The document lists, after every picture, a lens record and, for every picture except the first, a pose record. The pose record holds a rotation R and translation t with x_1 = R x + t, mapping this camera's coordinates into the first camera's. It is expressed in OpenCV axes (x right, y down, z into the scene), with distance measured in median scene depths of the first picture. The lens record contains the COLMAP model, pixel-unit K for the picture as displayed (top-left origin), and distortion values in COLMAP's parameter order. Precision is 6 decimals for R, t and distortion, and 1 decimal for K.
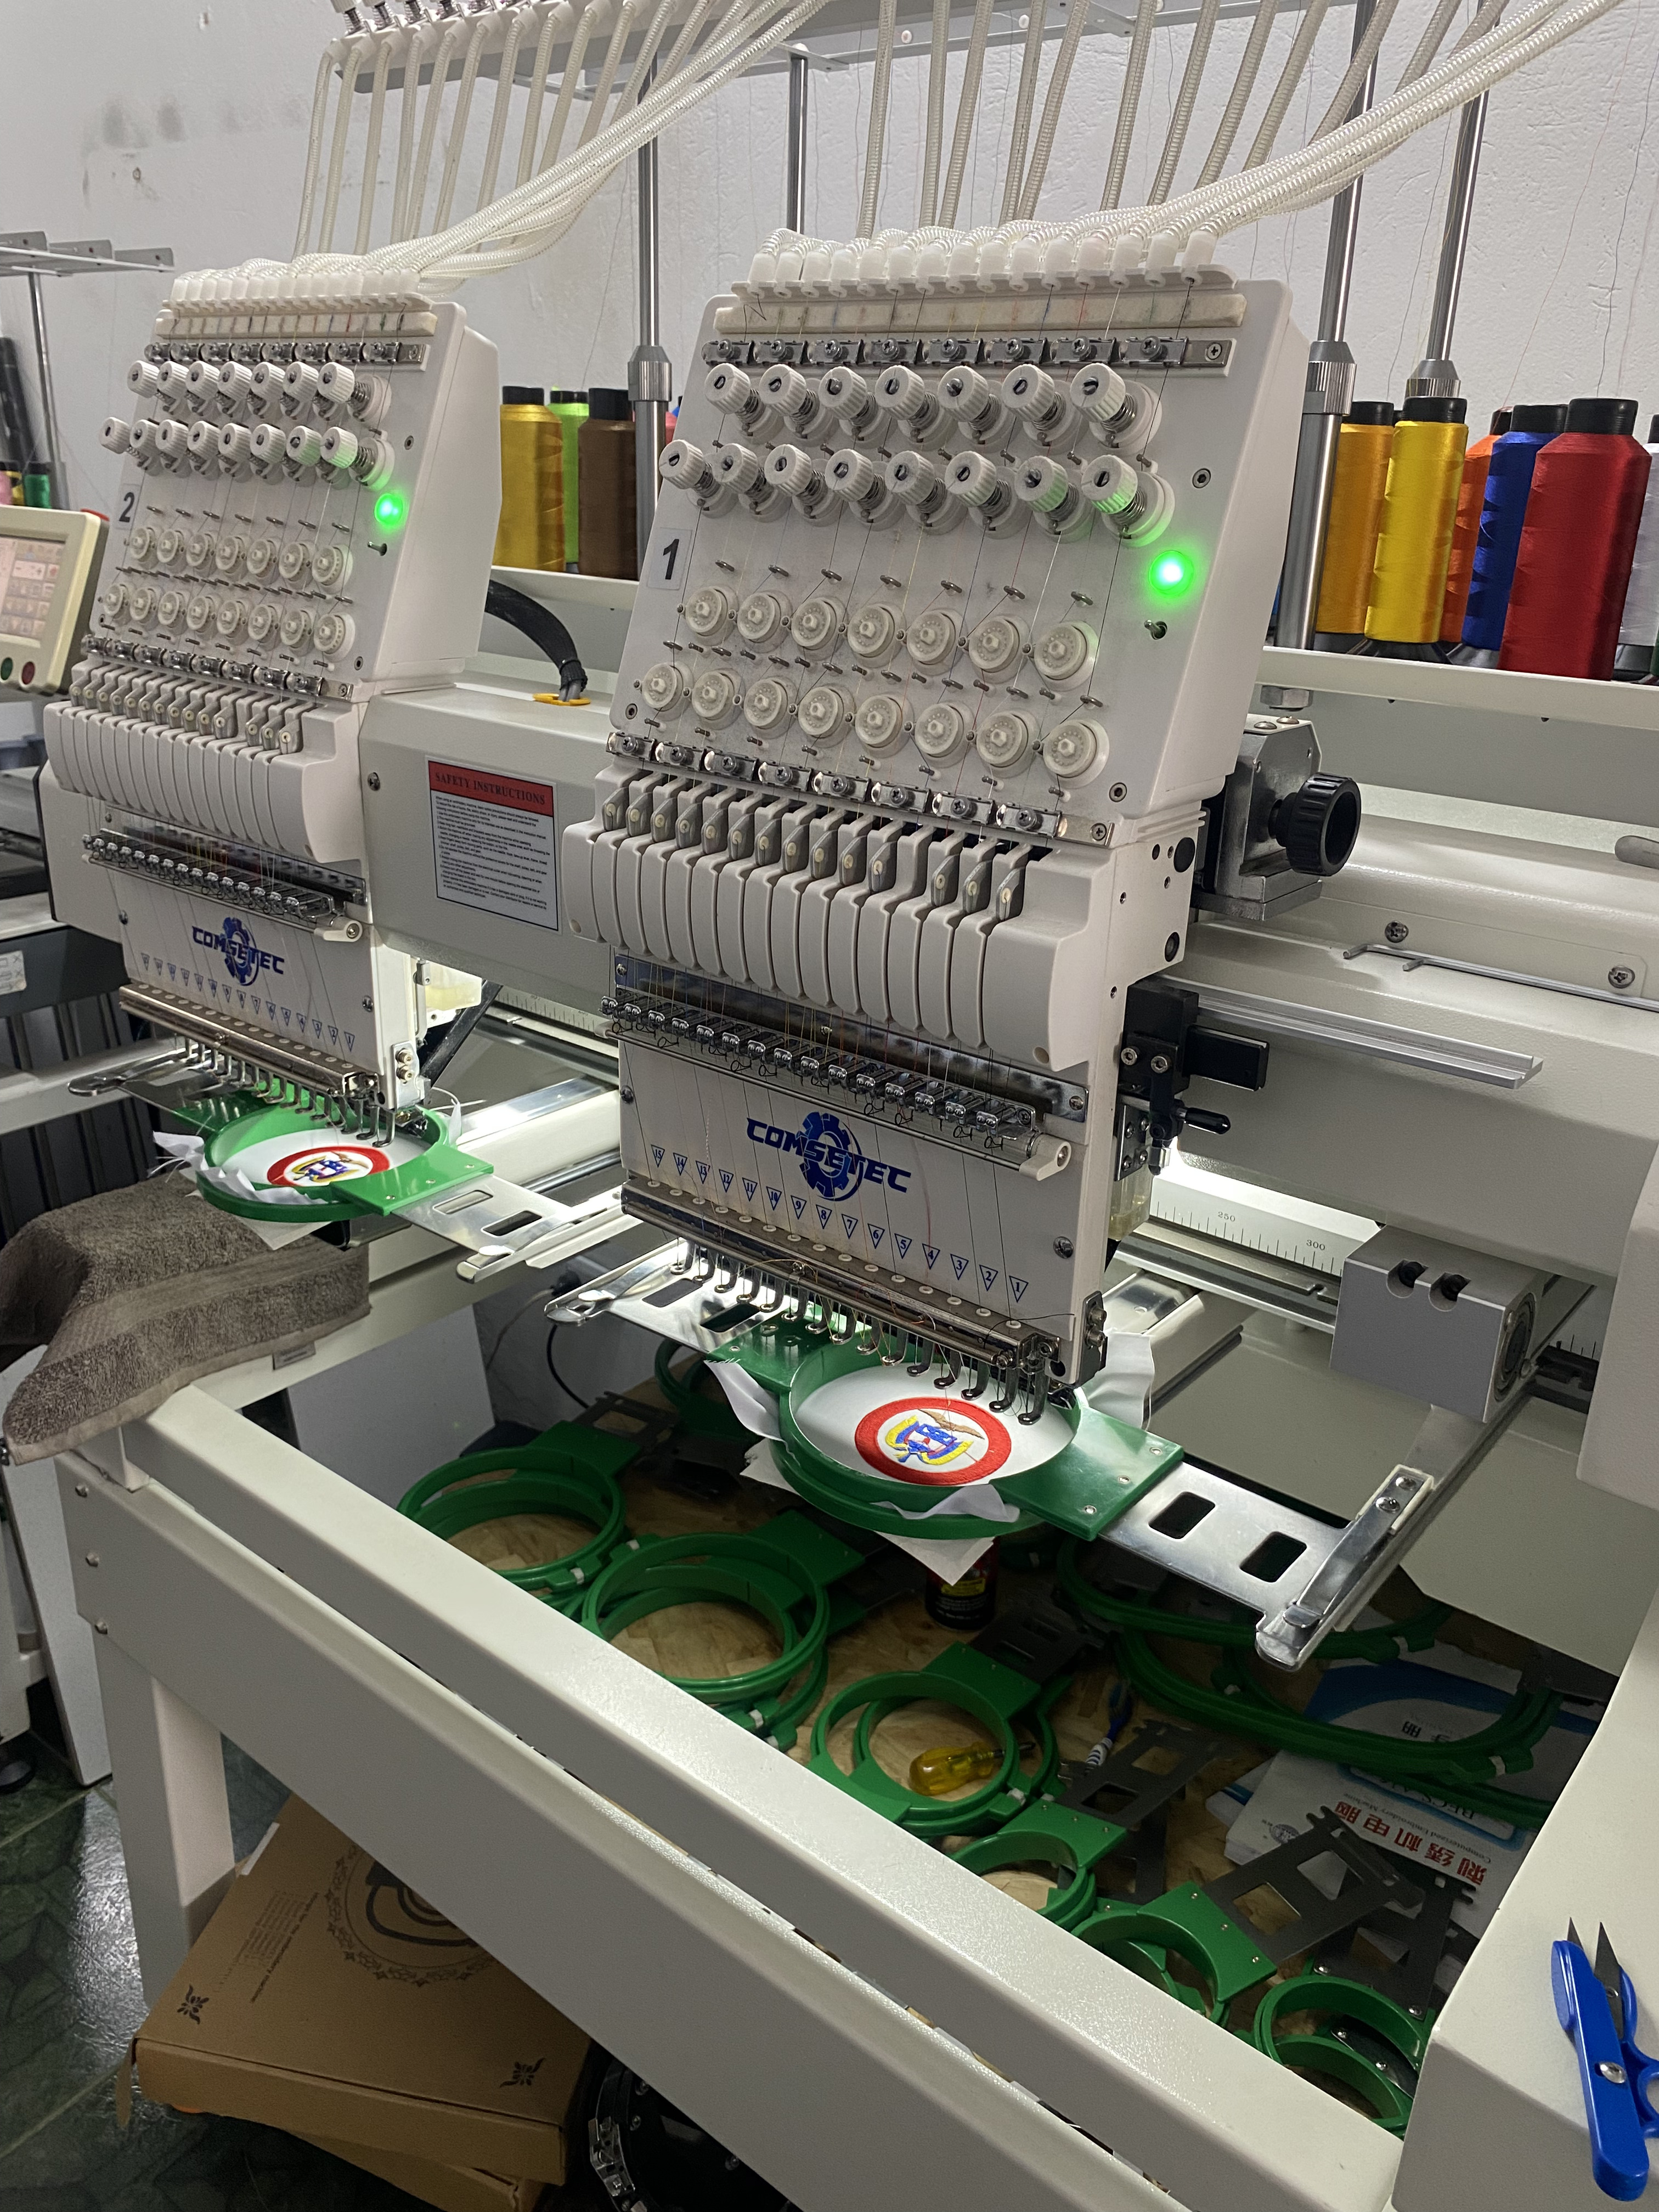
lens RADIAL K [[1686.6, 0, 829.5], [0, 1686.6, 1106.0], [0, 0, 1]] dist [-0.001058, -0.002014]
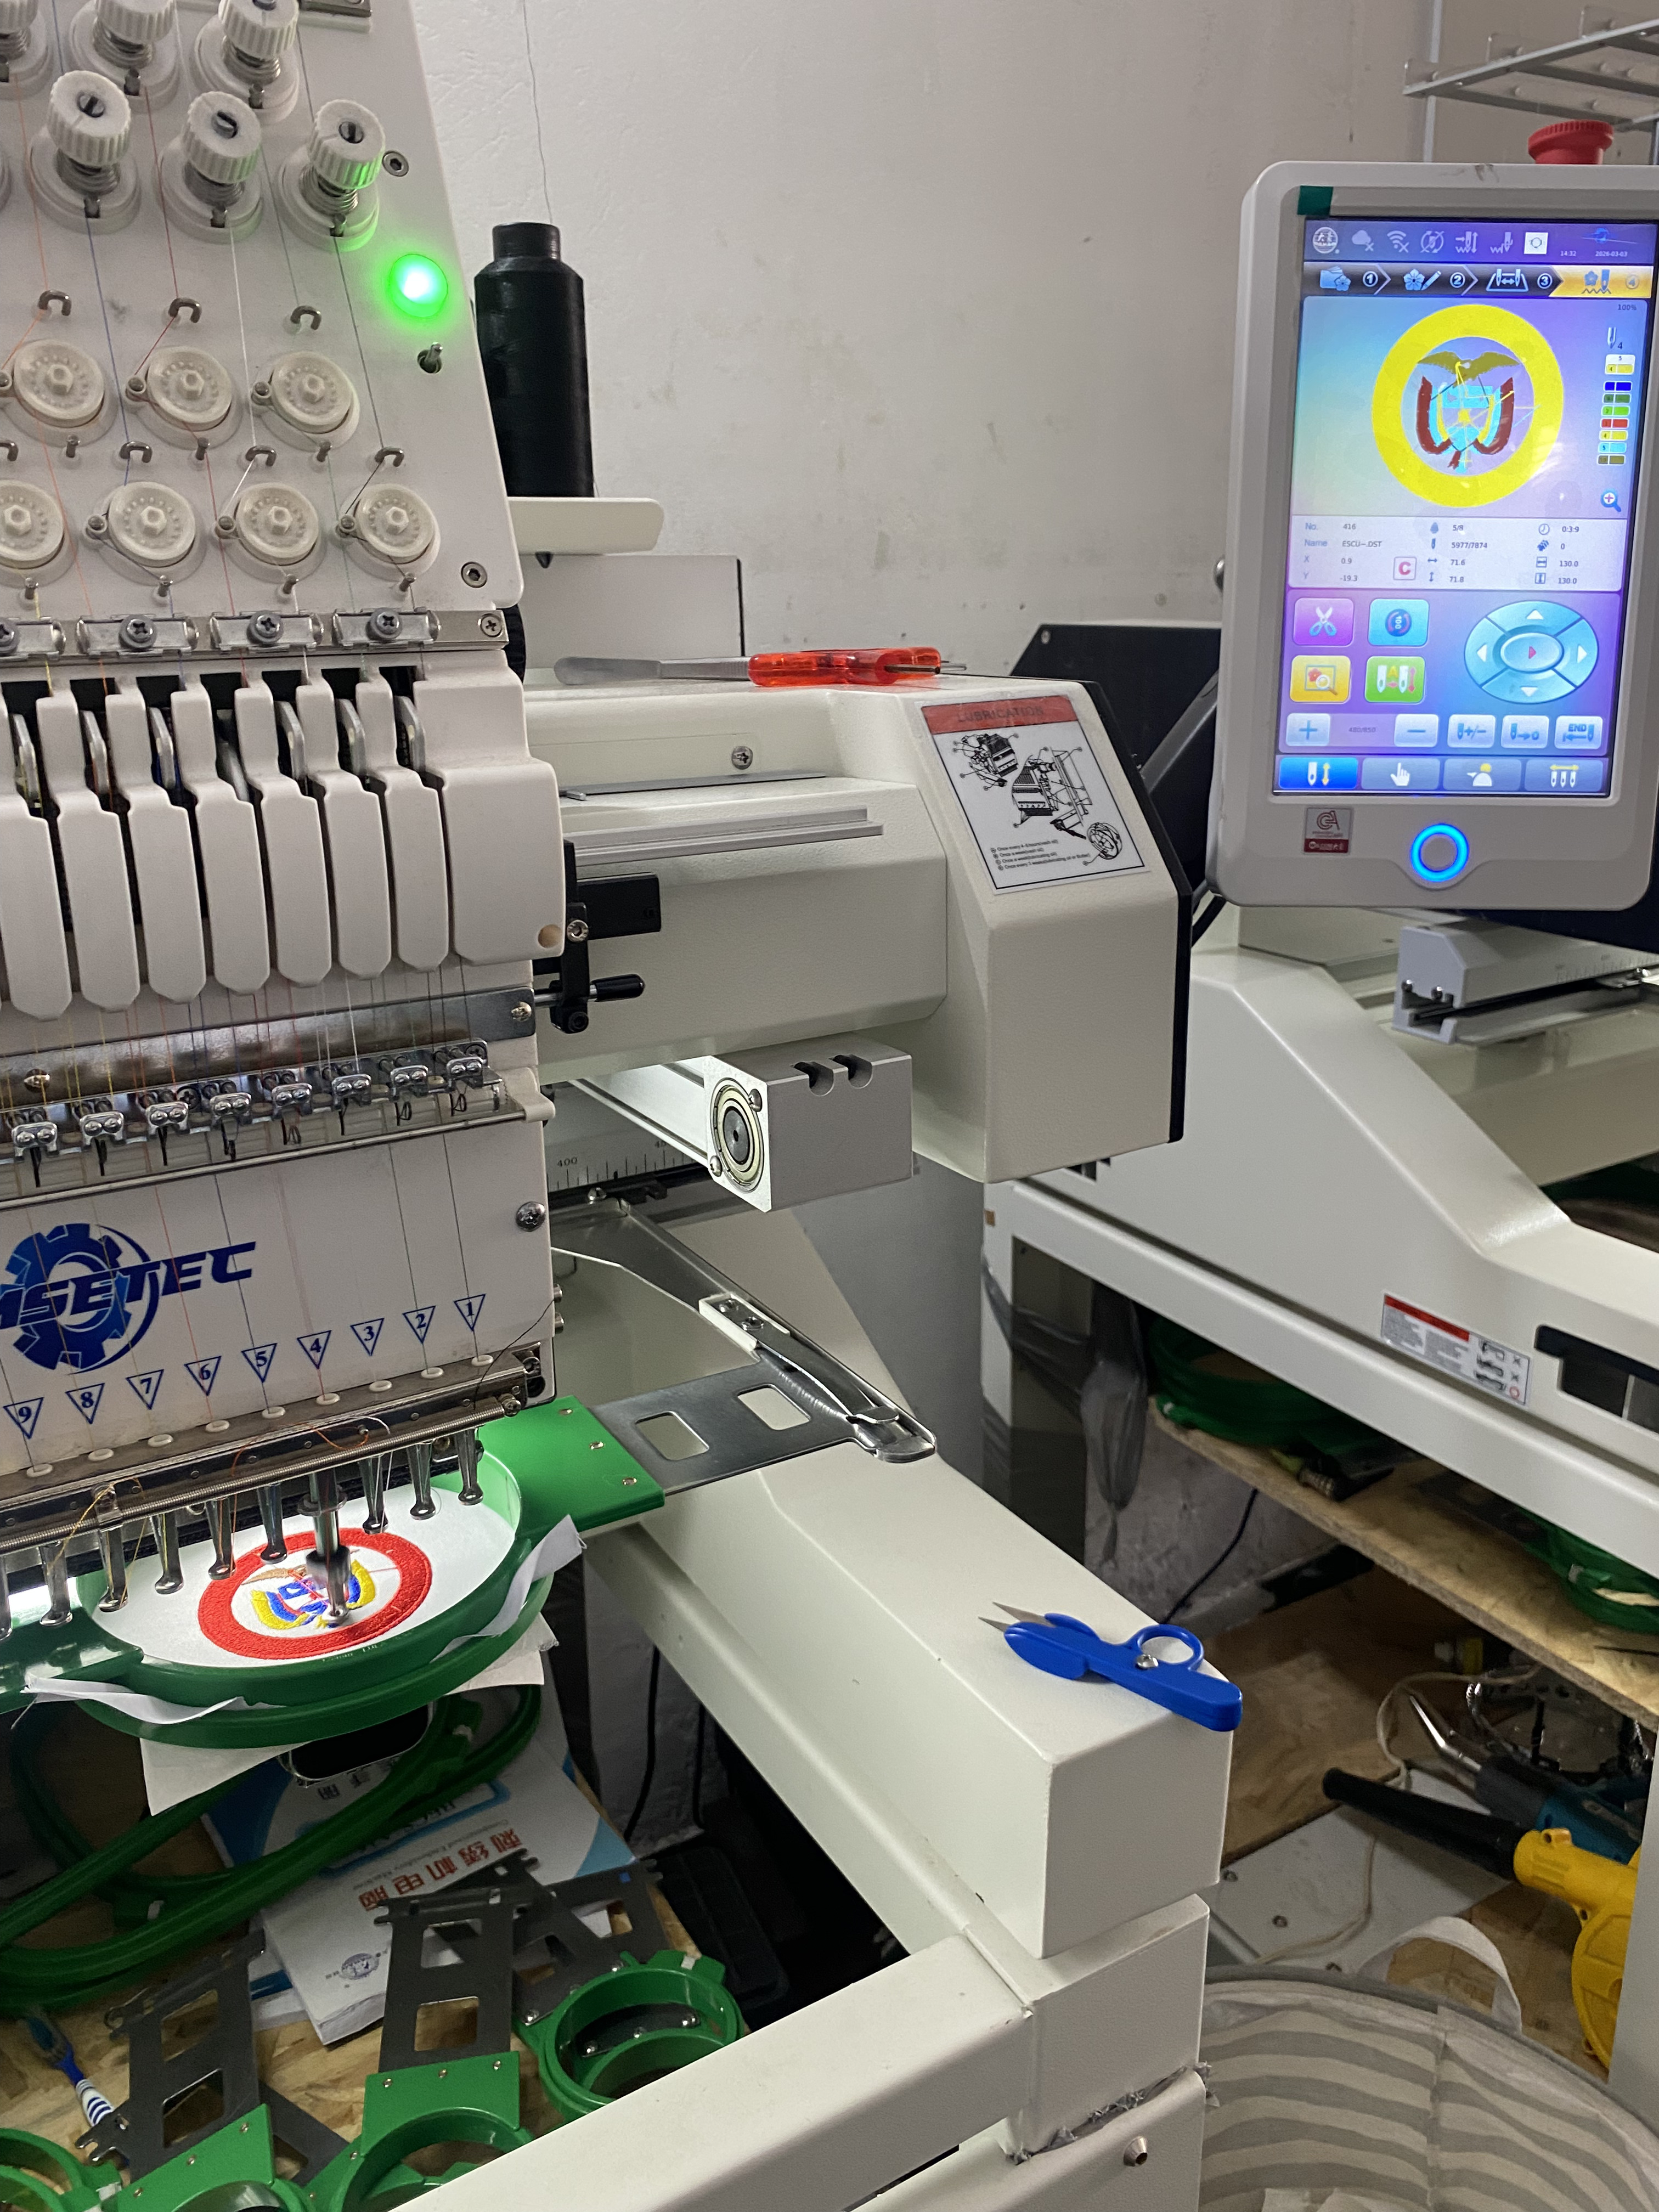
lens RADIAL K [[1686.6, 0, 829.5], [0, 1686.6, 1106.0], [0, 0, 1]] dist [-0.001058, -0.002014]
pose [[0.340315, -0.308606, 0.888228, -0.419385], [0.365073, 0.913873, 0.177643, -0.040555], [-0.866549, 0.263814, 0.423668, 0.509522]]
